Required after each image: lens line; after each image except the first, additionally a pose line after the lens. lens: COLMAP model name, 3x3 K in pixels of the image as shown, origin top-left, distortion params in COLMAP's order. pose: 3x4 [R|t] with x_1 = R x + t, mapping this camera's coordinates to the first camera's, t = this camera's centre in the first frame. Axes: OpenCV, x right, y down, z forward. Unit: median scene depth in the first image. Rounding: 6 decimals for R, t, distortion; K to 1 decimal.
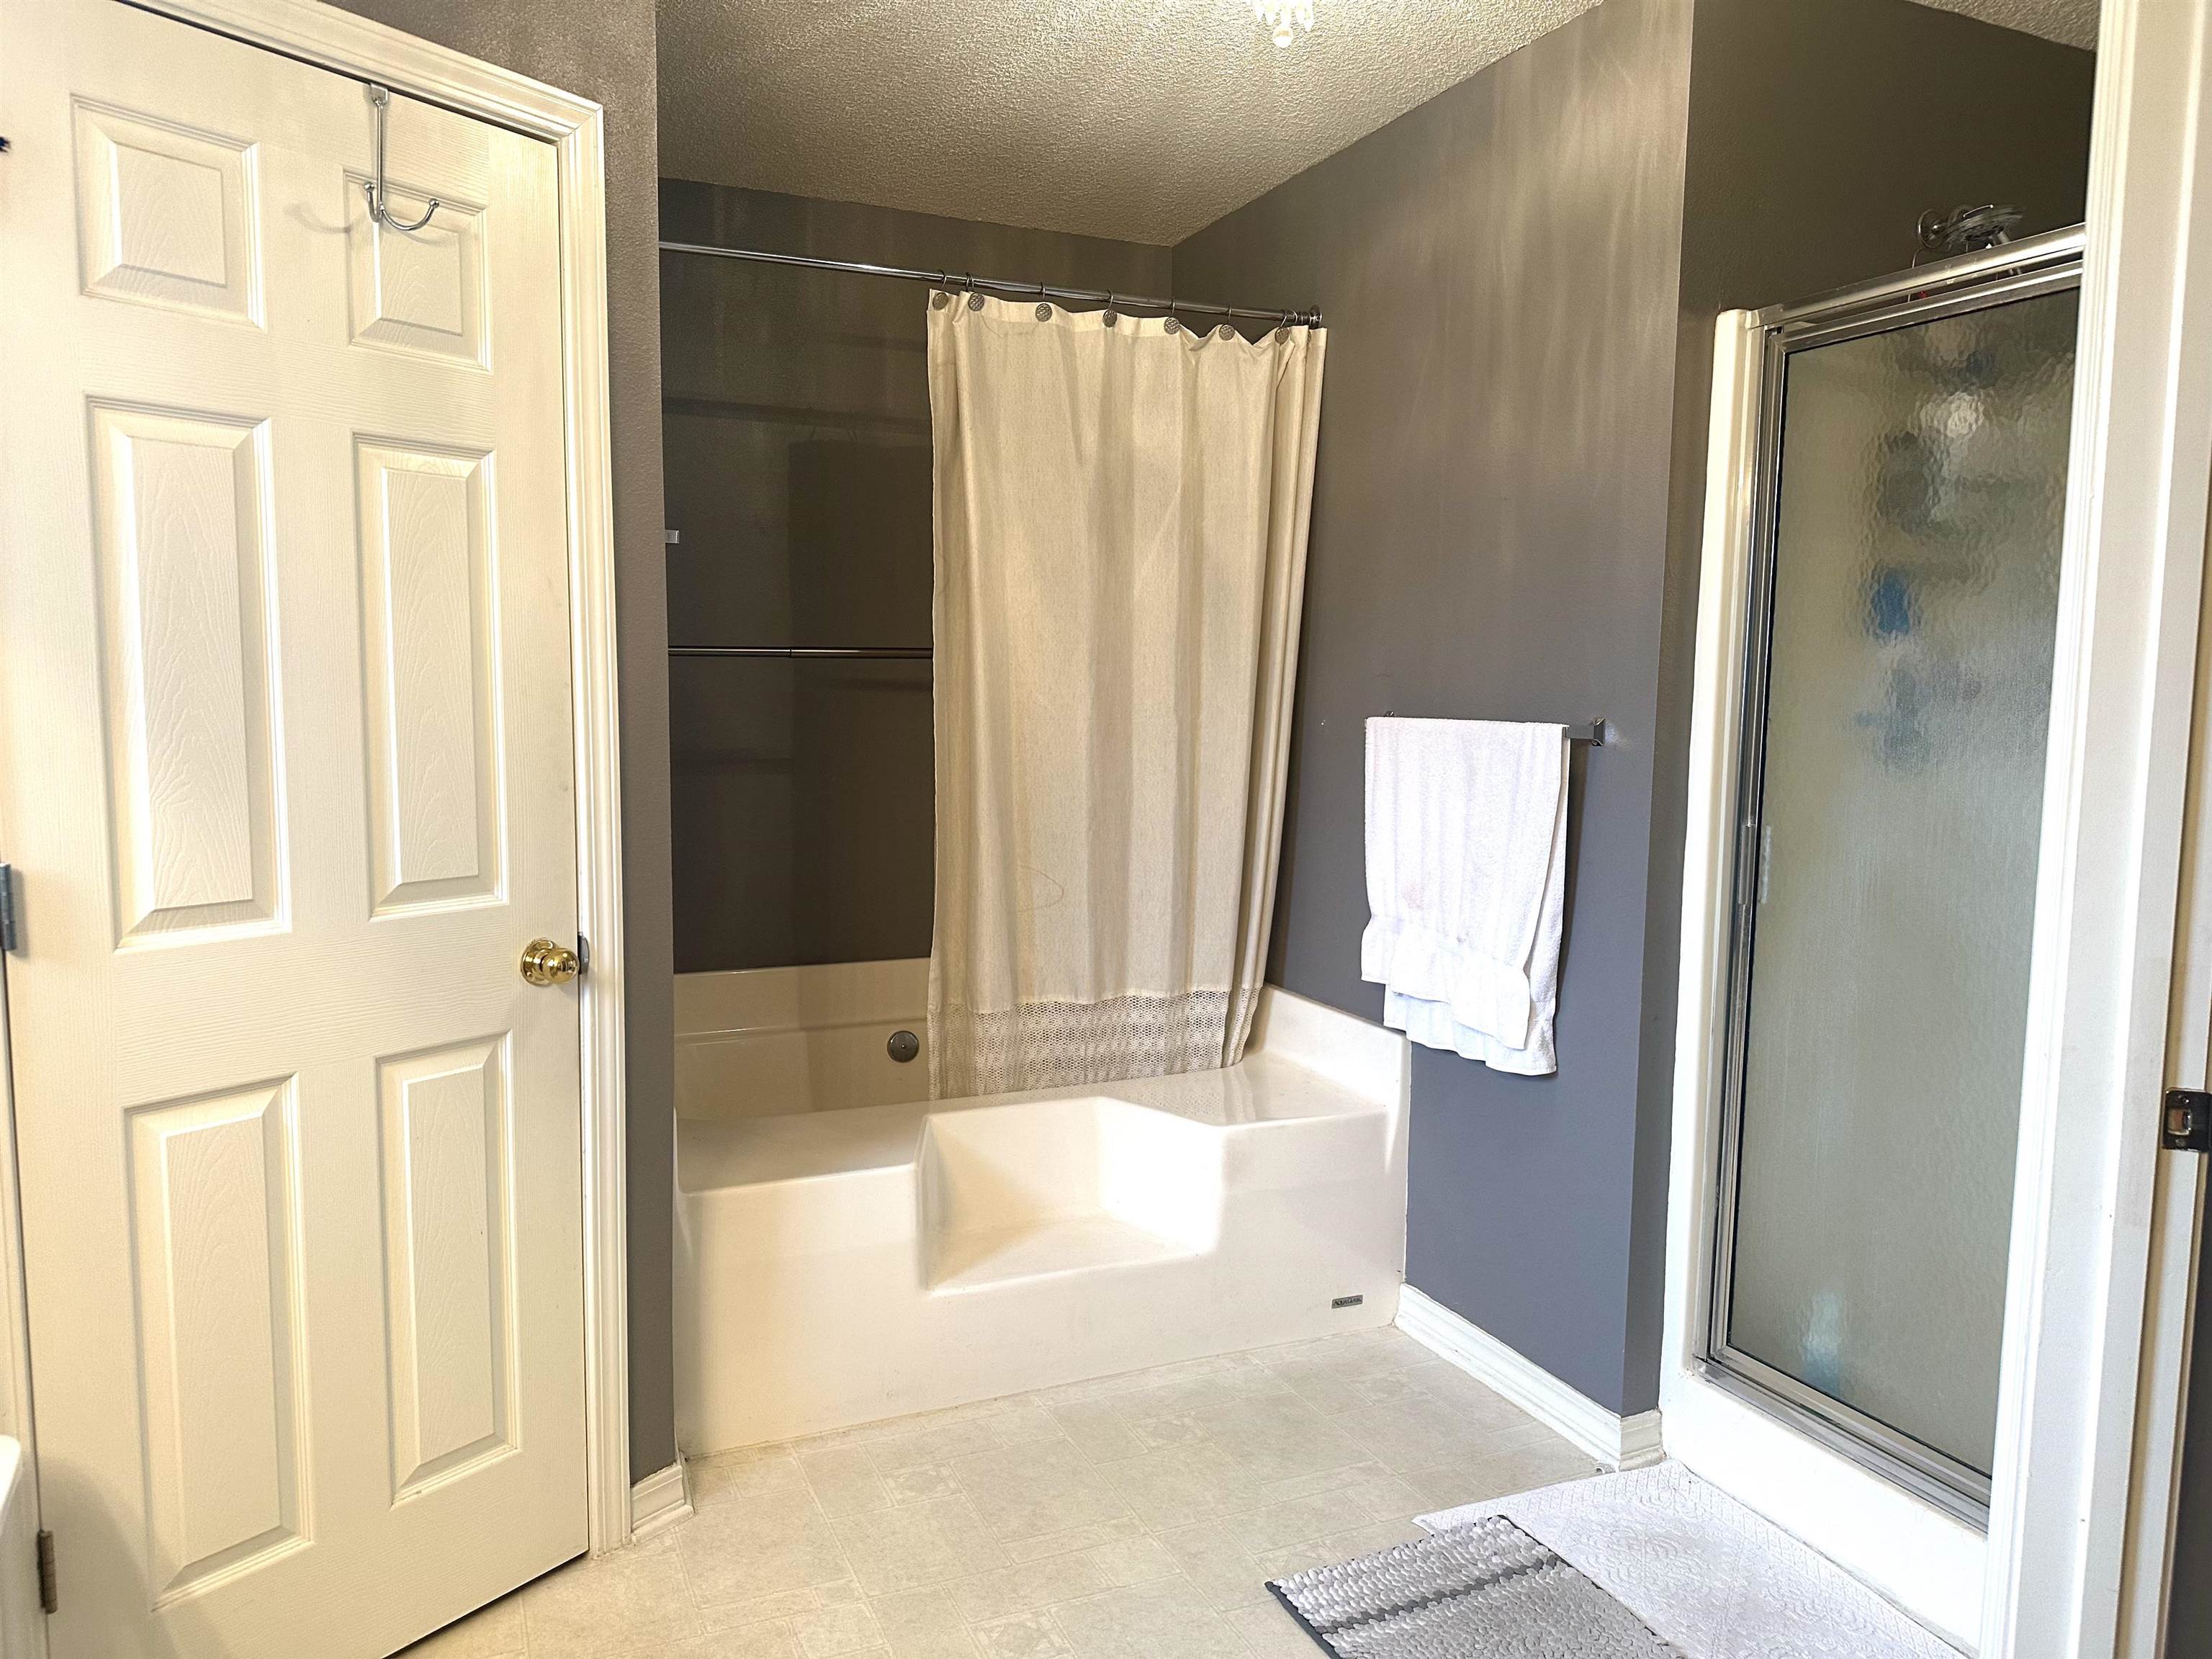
lens RADIAL K [[1573.5, 0, 1120.8], [0, 1573.5, 839.1], [0, 0, 1]] dist [0.054843, -0.069770]
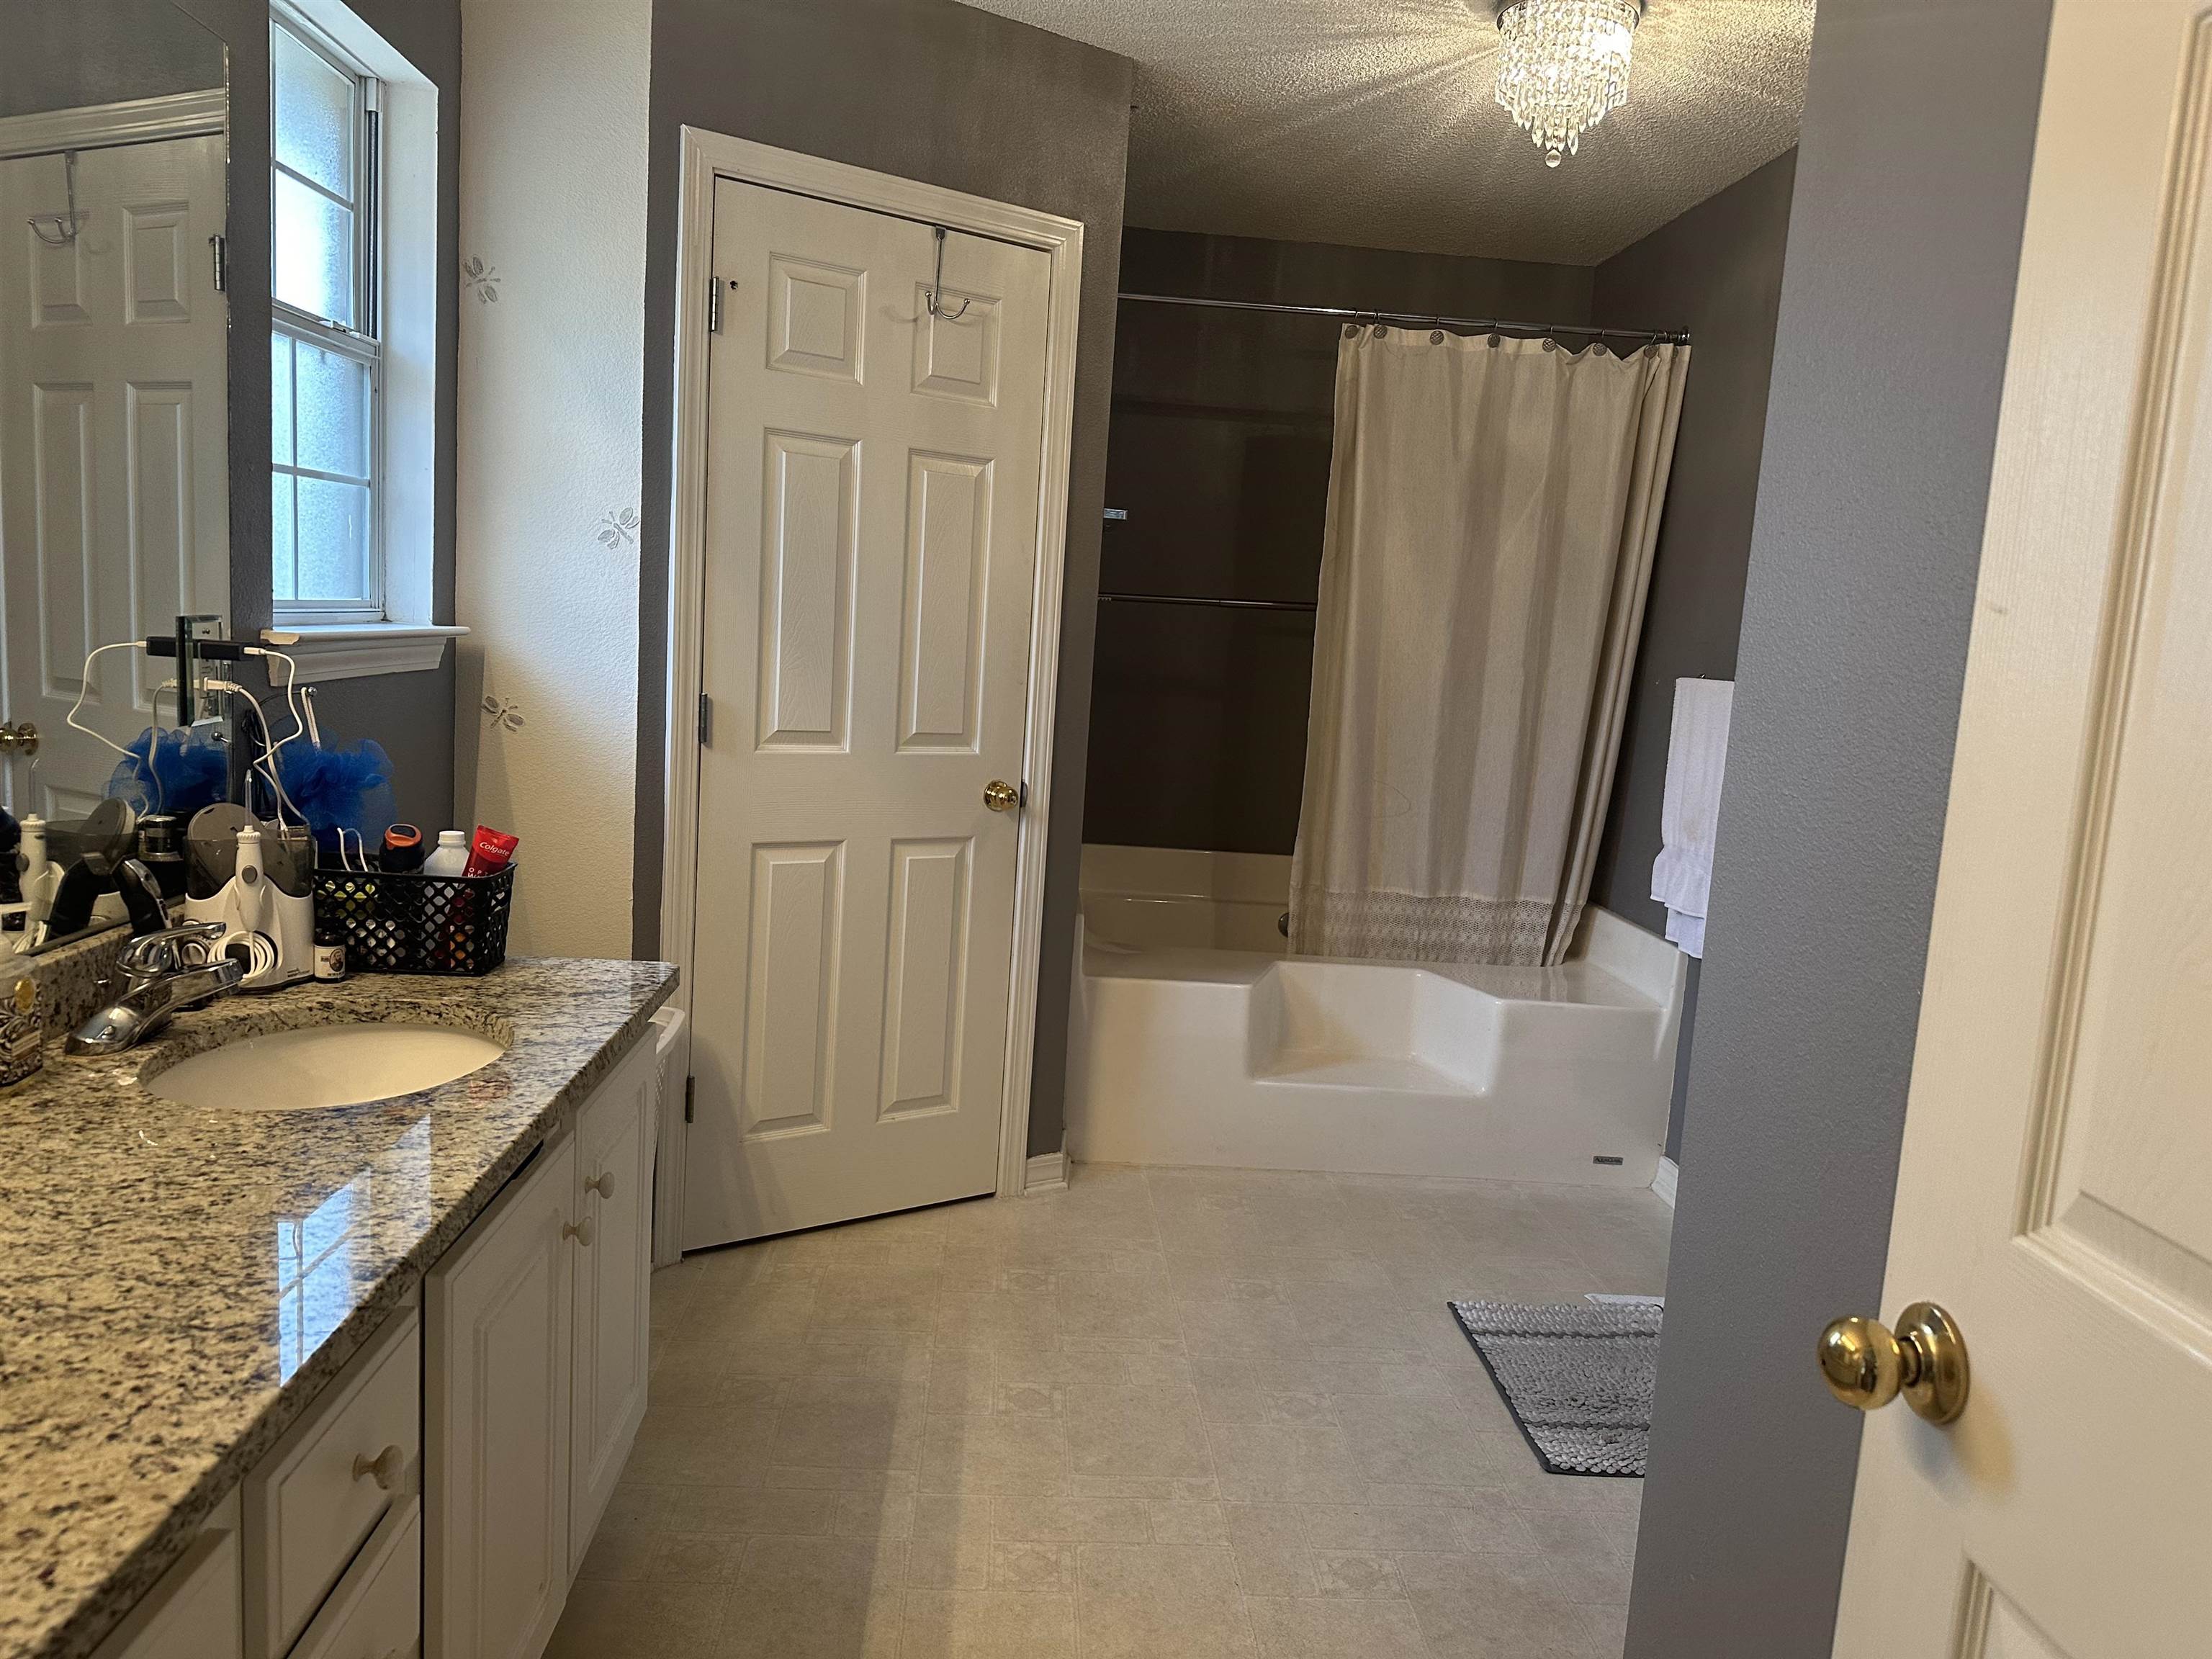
lens RADIAL K [[1573.5, 0, 1118.0], [0, 1573.5, 834.9], [0, 0, 1]] dist [0.054843, -0.069770]
pose [[0.936540, 0.096478, -0.337024, 0.228727], [-0.090031, 0.995333, 0.034745, 0.047387], [0.338803, -0.002198, 0.940855, -0.339807]]
